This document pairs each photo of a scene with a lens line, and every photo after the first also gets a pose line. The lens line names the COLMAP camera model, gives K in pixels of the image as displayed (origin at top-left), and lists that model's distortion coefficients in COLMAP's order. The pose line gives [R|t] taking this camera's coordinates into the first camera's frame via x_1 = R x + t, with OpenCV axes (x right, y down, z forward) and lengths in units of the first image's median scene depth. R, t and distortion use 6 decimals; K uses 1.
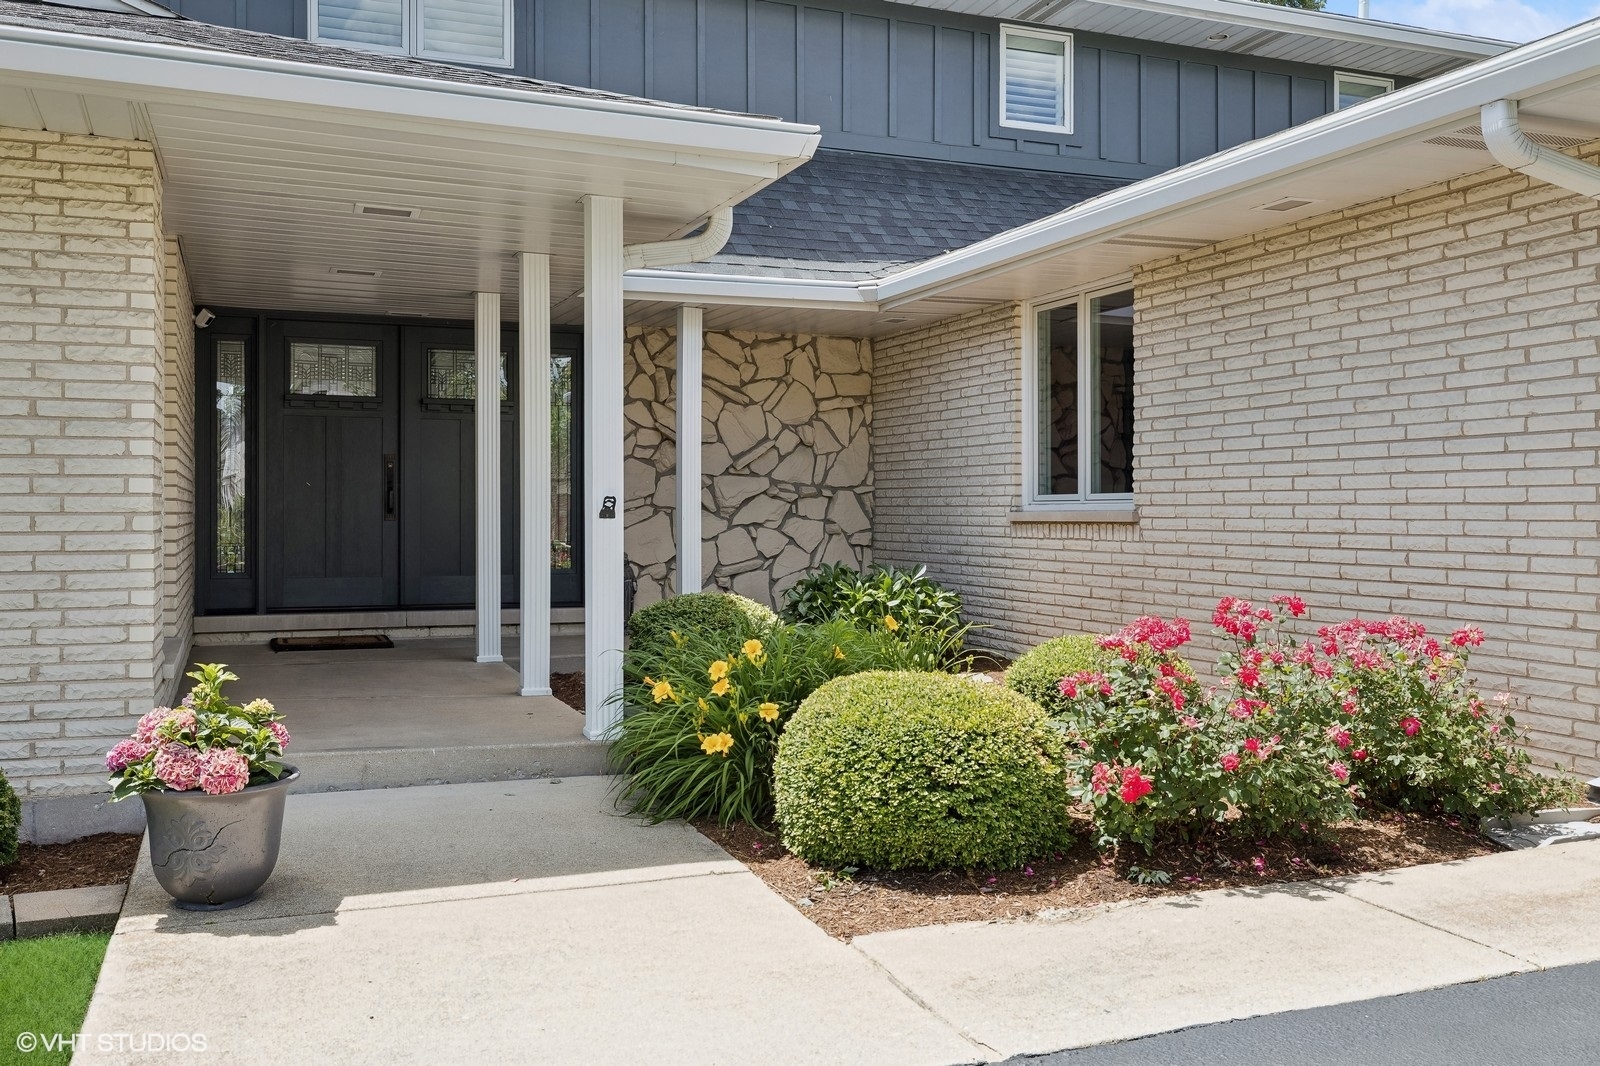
lens RADIAL K [[1369.4, 0, 800.0], [0, 1369.4, 533.0], [0, 0, 1]] dist [0.006753, -0.000089]
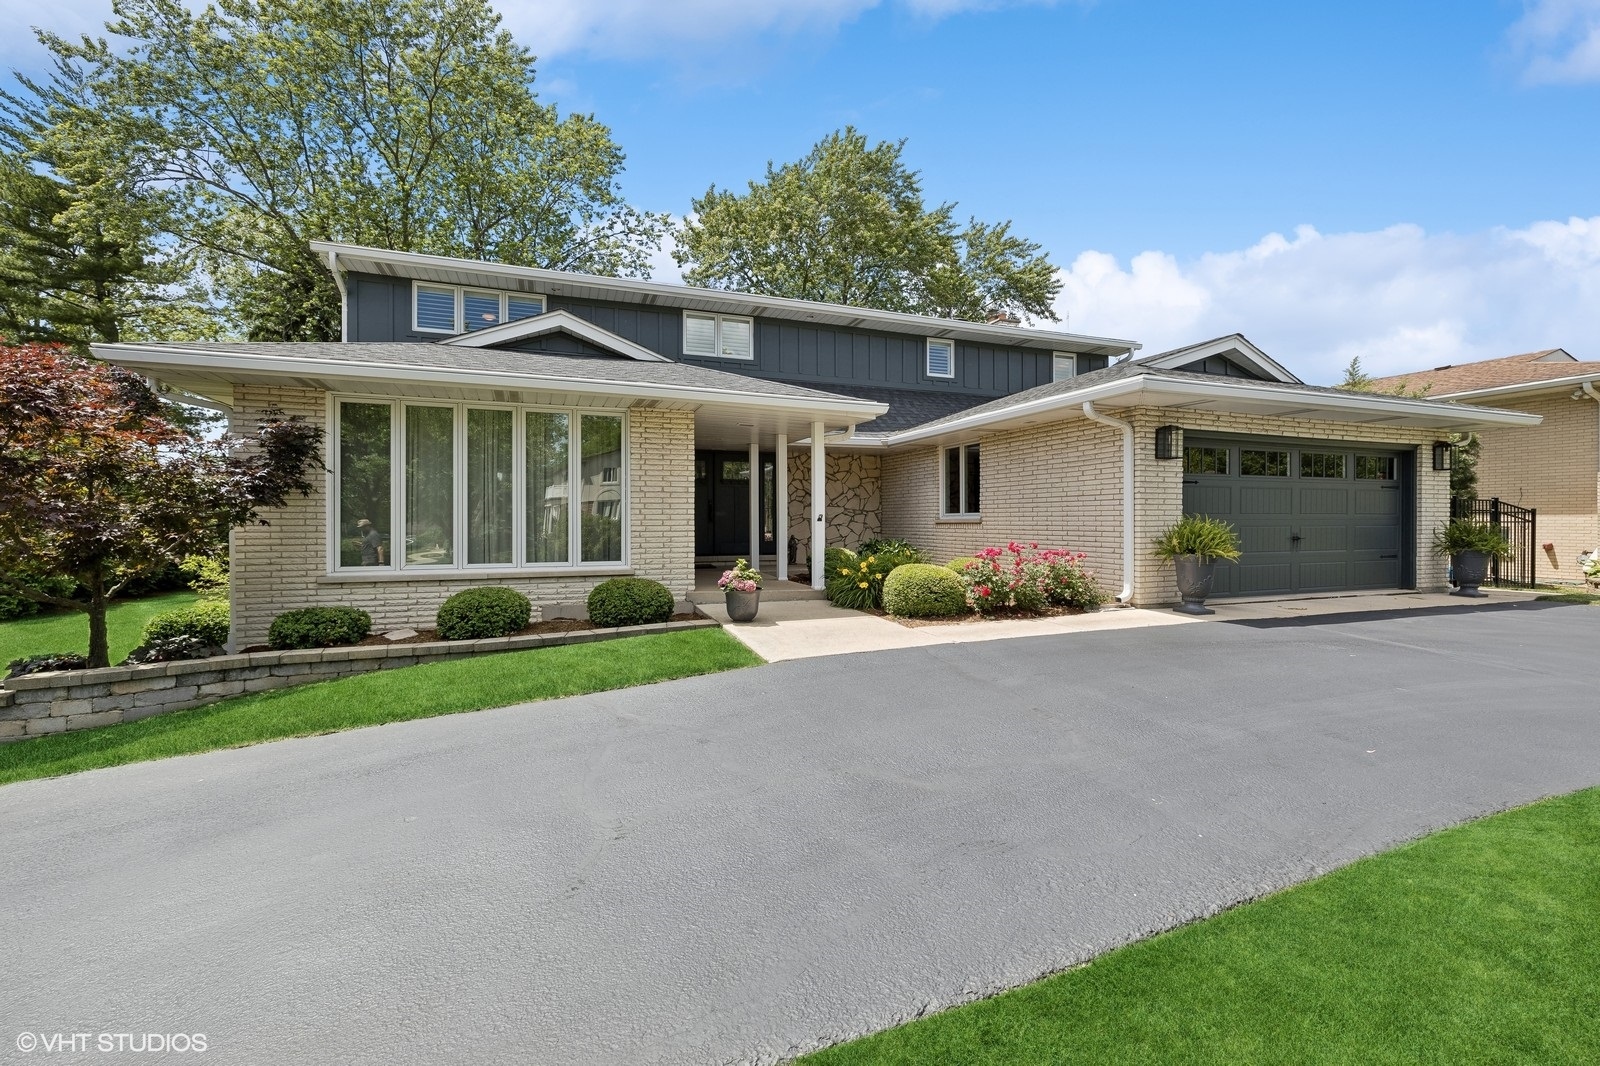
lens RADIAL K [[669.0, 0, 800.0], [0, 669.0, 533.0], [0, 0, 1]] dist [0.018633, 0.000093]
pose [[0.999966, -0.002651, -0.007842, -0.168266], [0.002662, 0.999996, 0.001322, 0.014548], [0.007839, -0.001343, 0.999968, -0.564831]]
